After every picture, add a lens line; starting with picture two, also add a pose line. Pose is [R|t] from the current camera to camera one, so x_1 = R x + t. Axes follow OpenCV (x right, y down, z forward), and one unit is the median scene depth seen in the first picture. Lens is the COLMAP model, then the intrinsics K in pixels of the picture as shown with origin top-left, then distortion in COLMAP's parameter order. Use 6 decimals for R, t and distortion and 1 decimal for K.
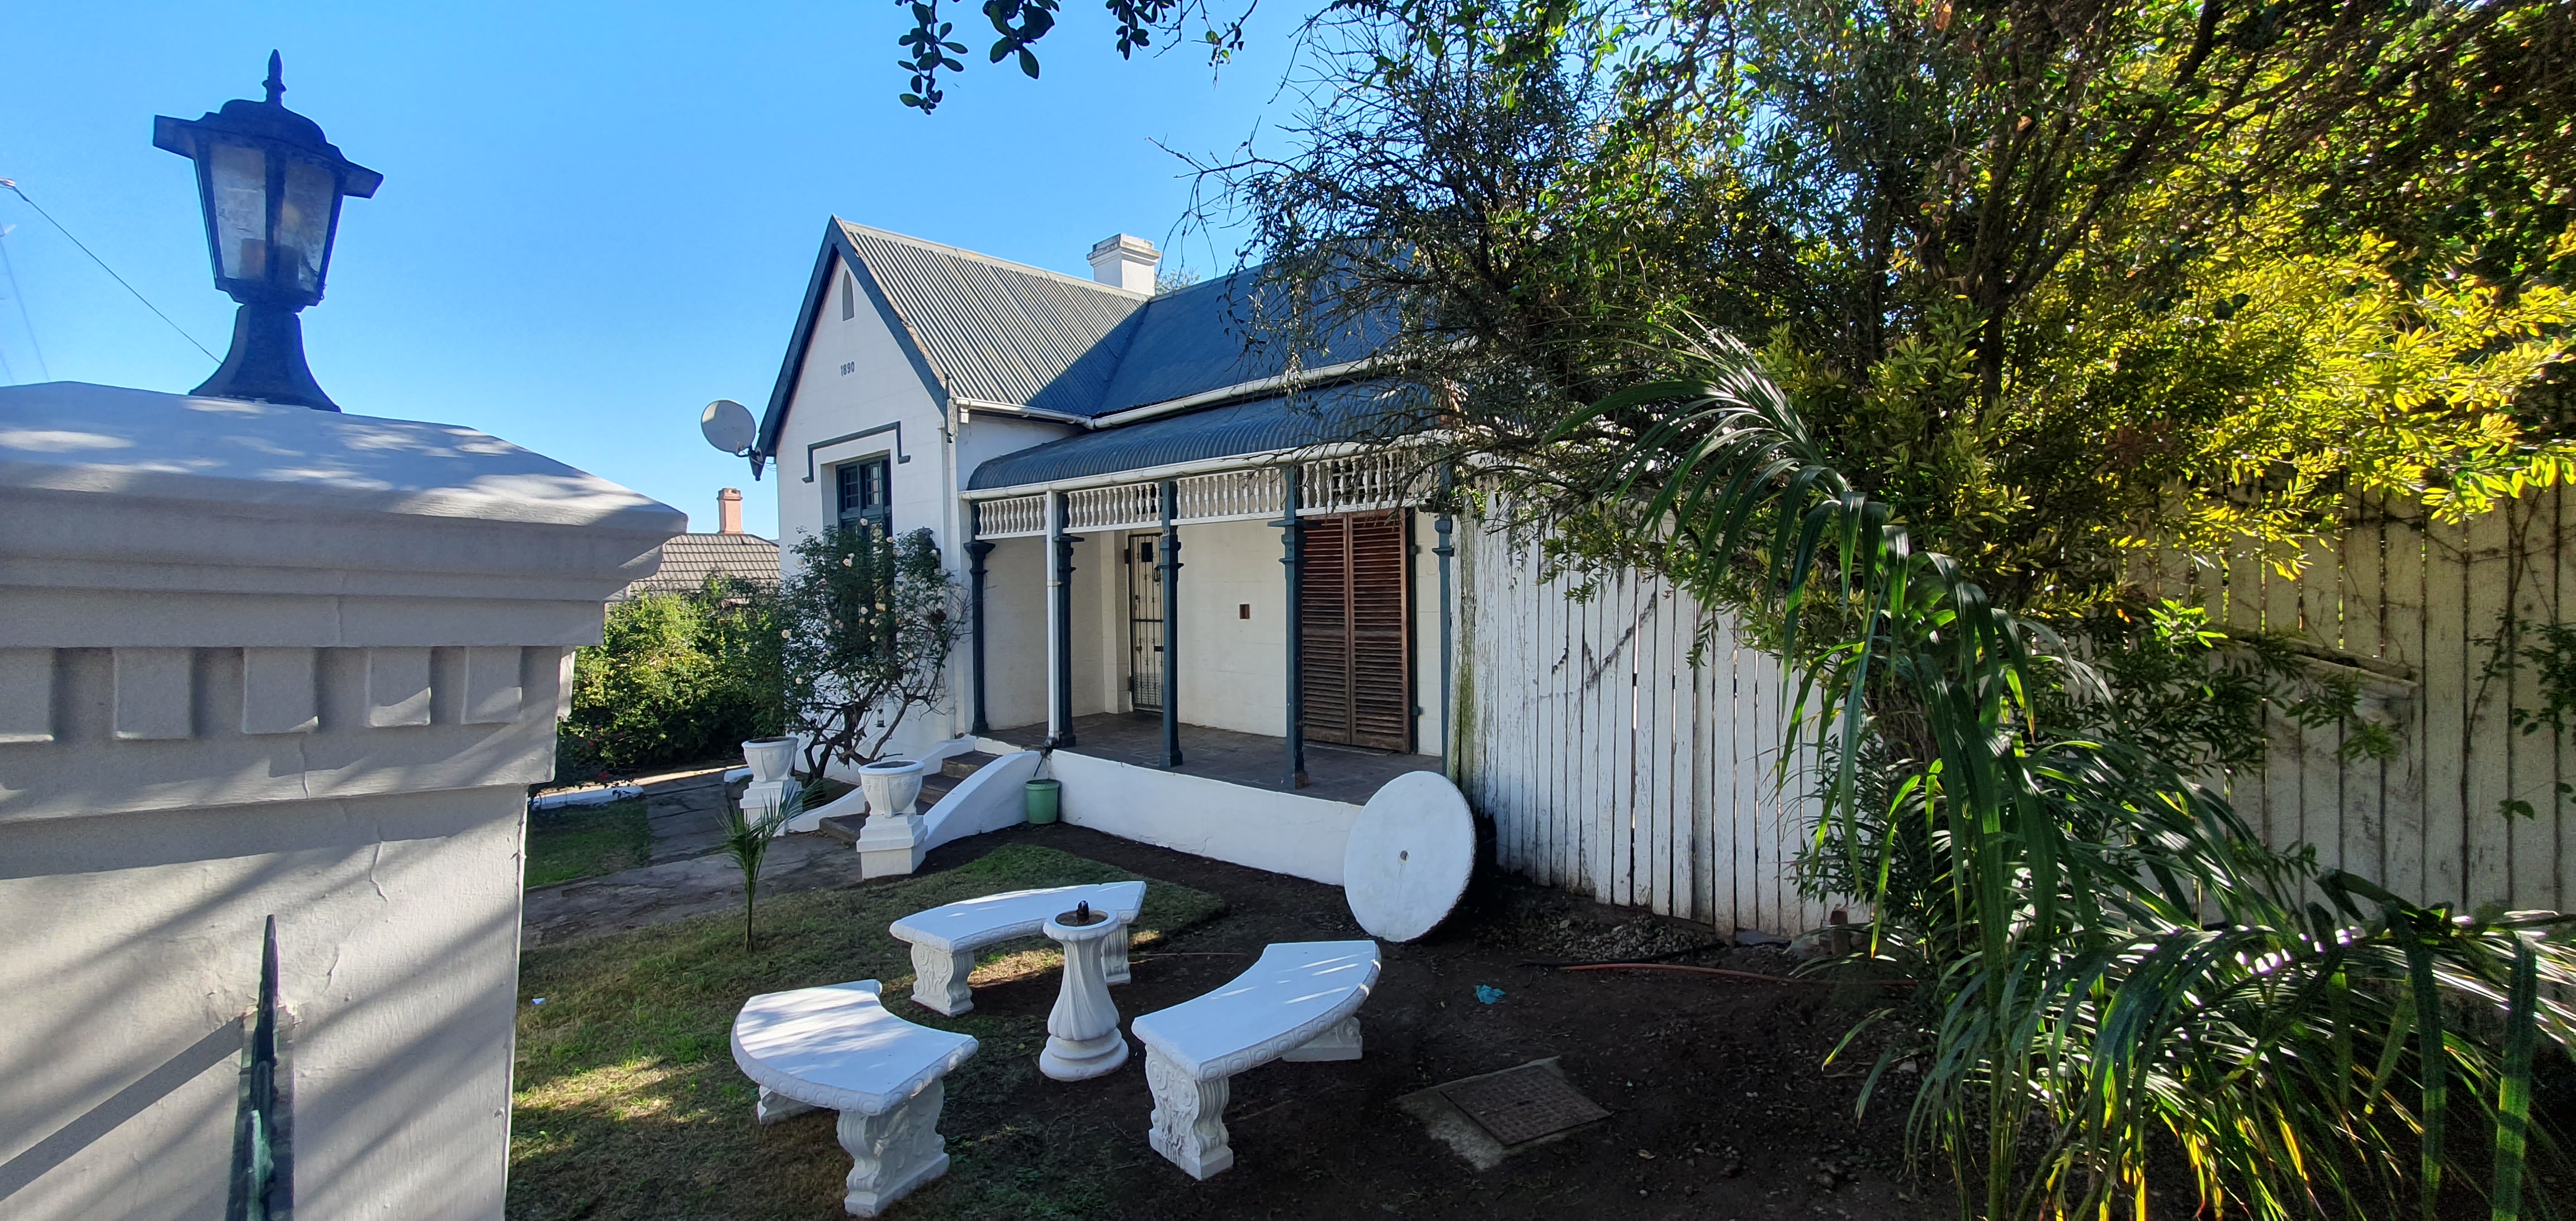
lens RADIAL K [[1061.0, 0, 1283.5], [0, 1061.0, 603.3], [0, 0, 1]] dist [0.003808, 0.000094]
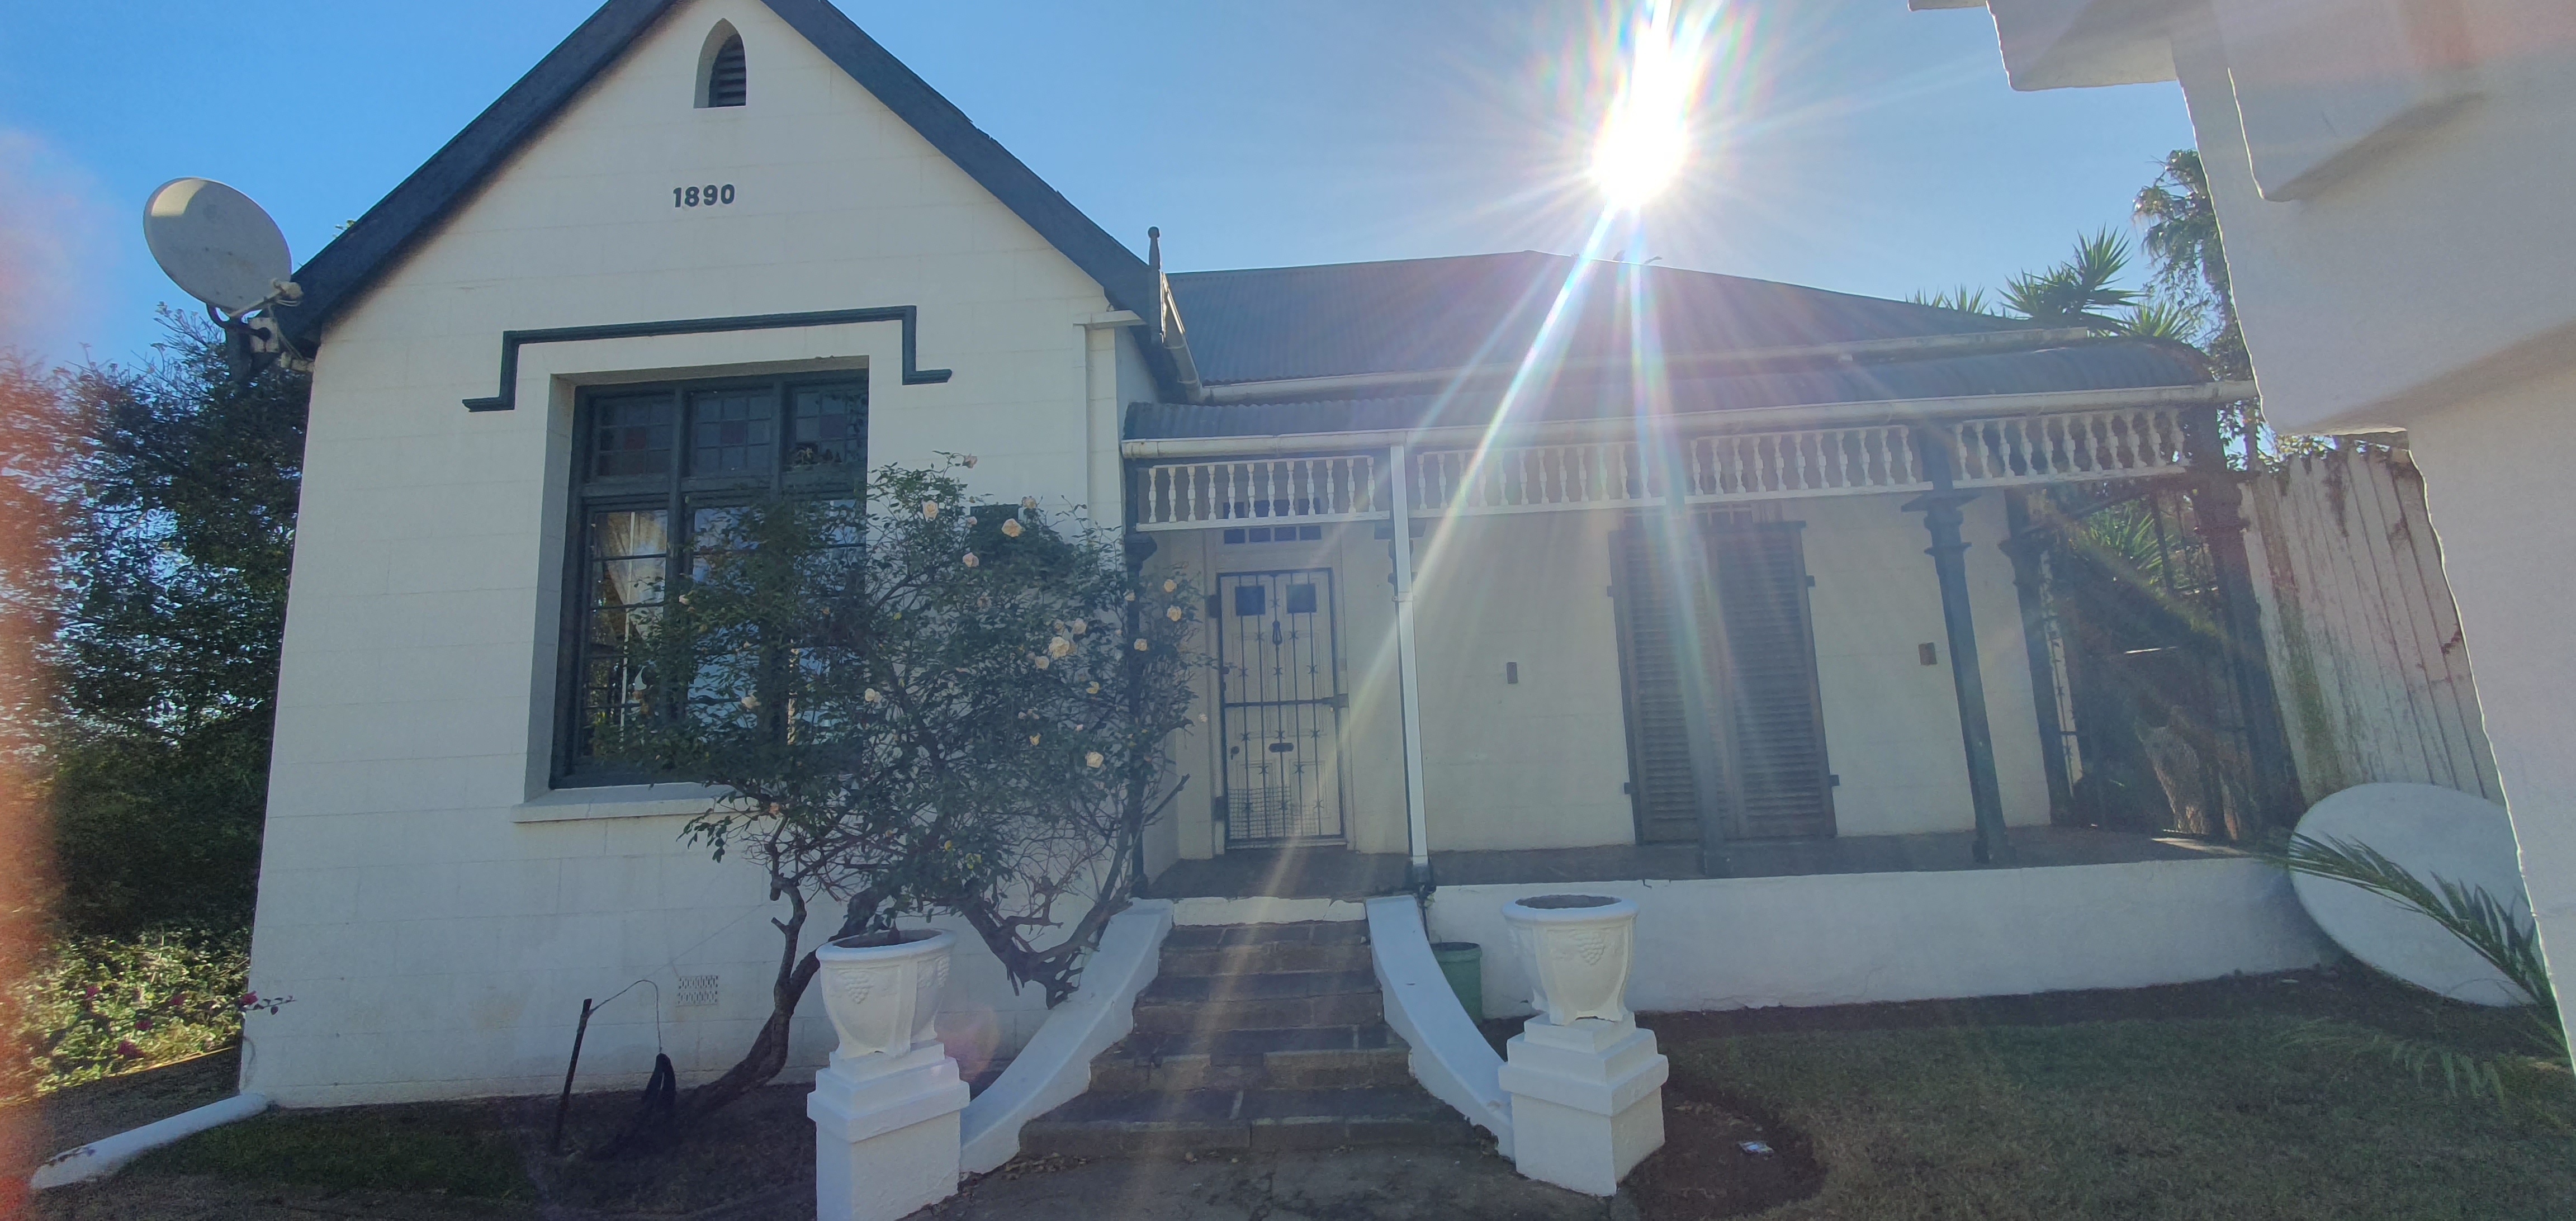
lens RADIAL K [[1061.0, 0, 1313.4], [0, 1061.0, 599.0], [0, 0, 1]] dist [0.003808, 0.000094]
pose [[0.748380, 0.088150, 0.657387, -1.377635], [0.044994, 0.982099, -0.182914, 0.188441], [-0.661743, 0.166468, 0.731016, 1.290661]]
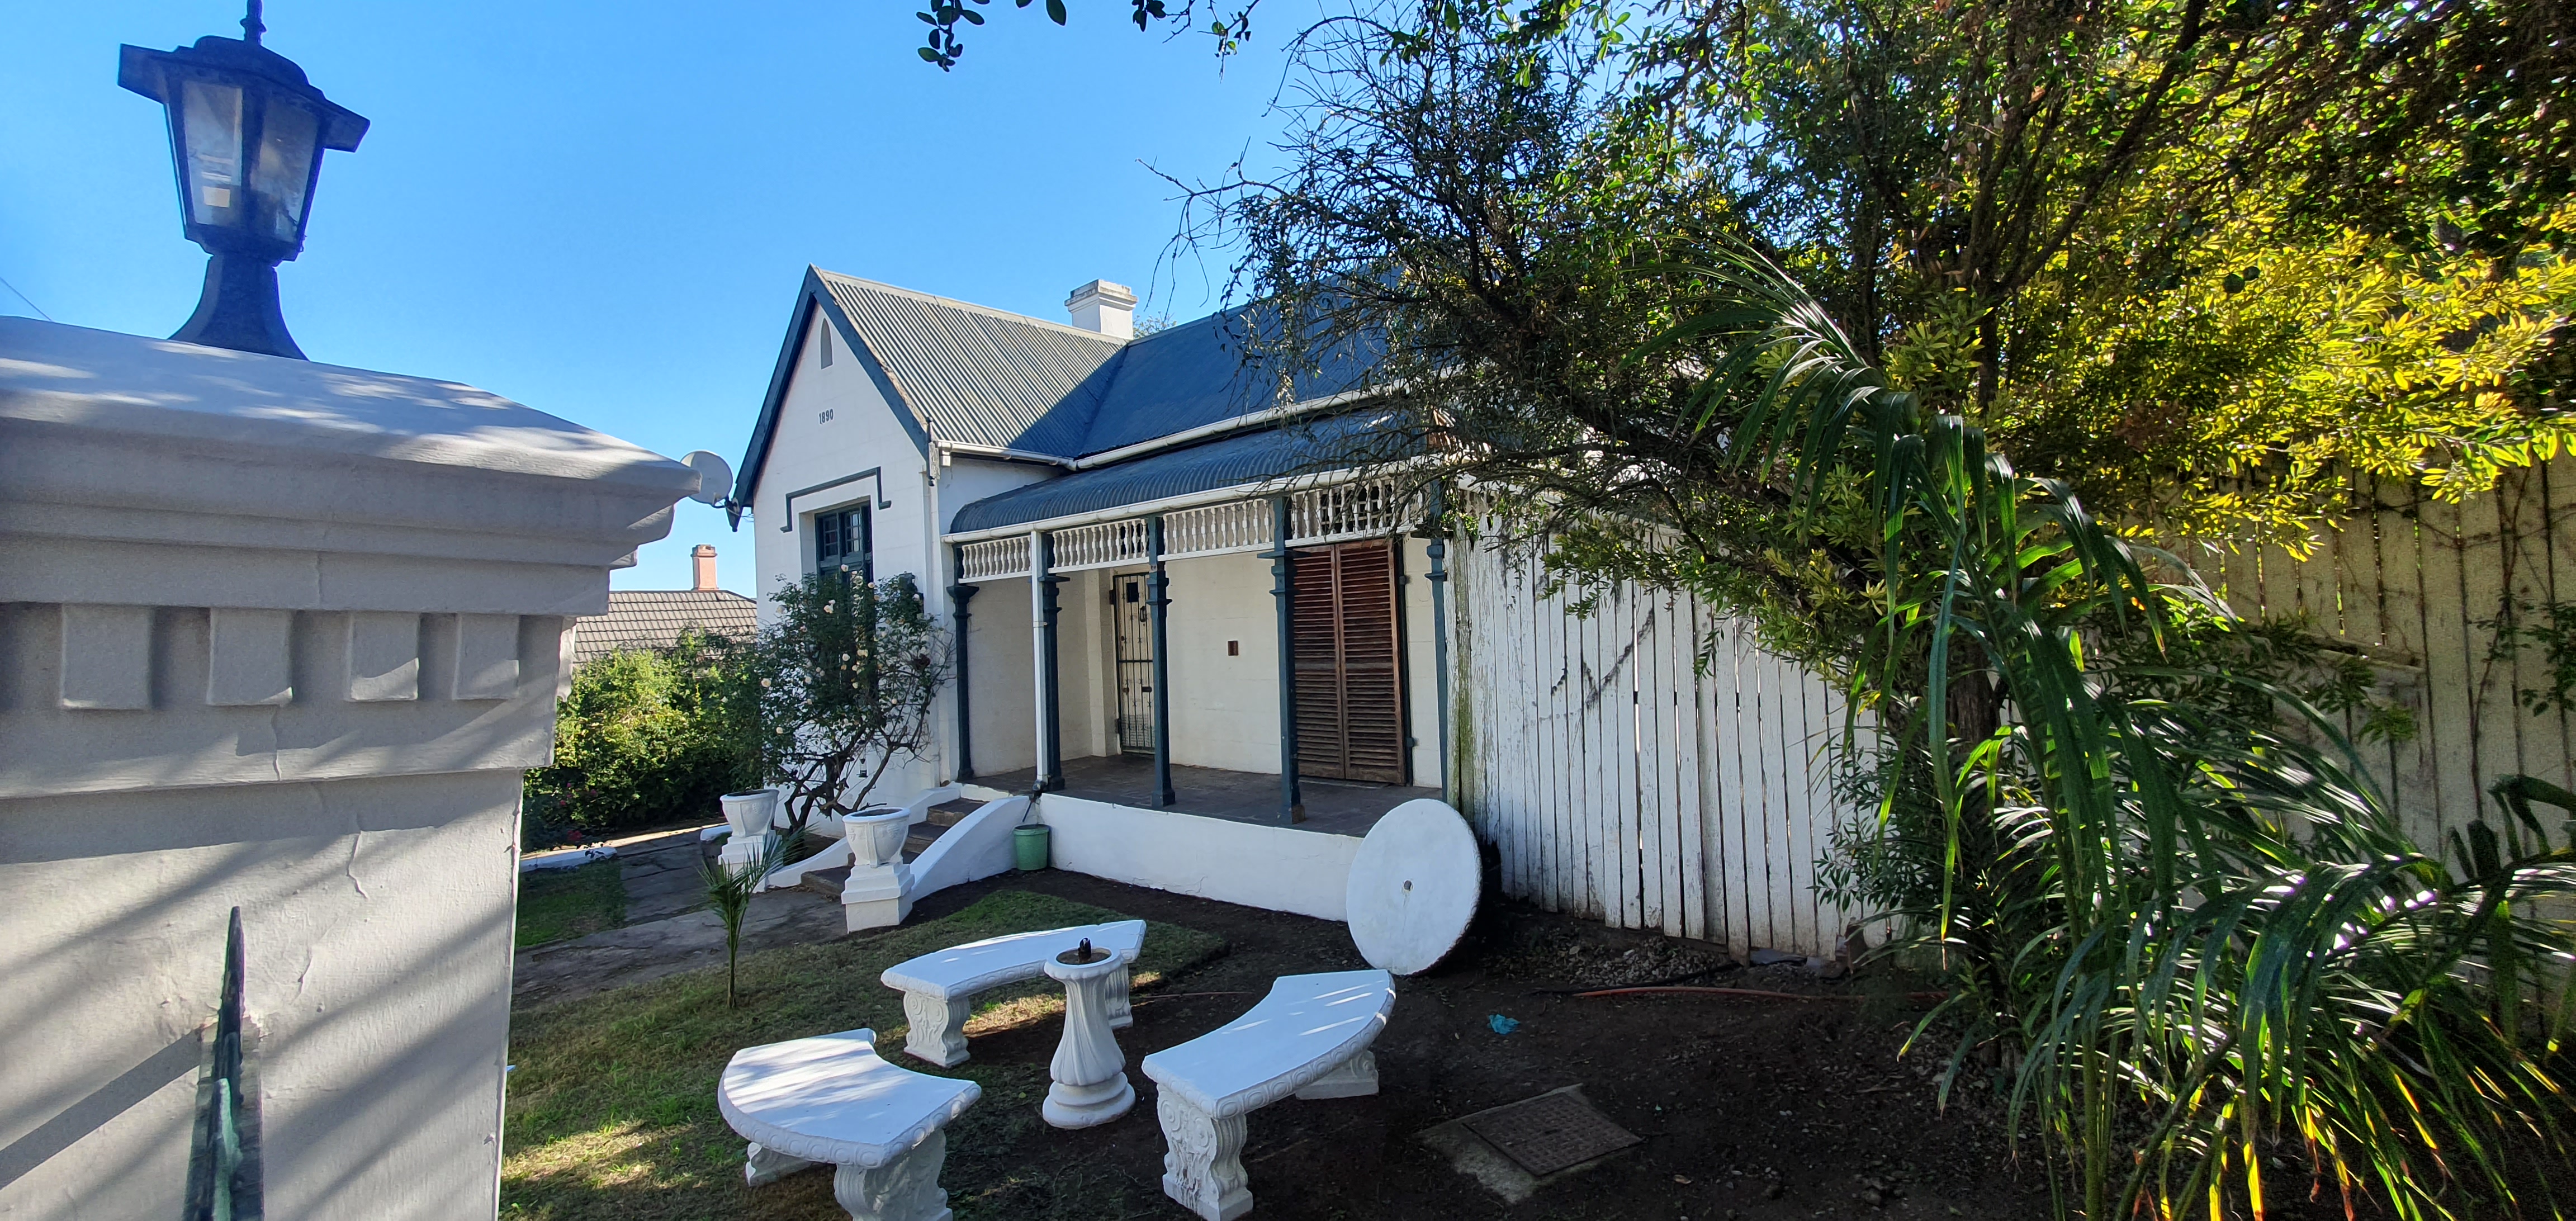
lens RADIAL K [[1061.0, 0, 1288.7], [0, 1061.0, 600.5], [0, 0, 1]] dist [0.003808, 0.000094]
pose [[0.999357, -0.025932, 0.024743, -0.019666], [0.027039, 0.998599, -0.045479, 0.022496], [-0.023529, 0.046119, 0.998659, 0.017611]]
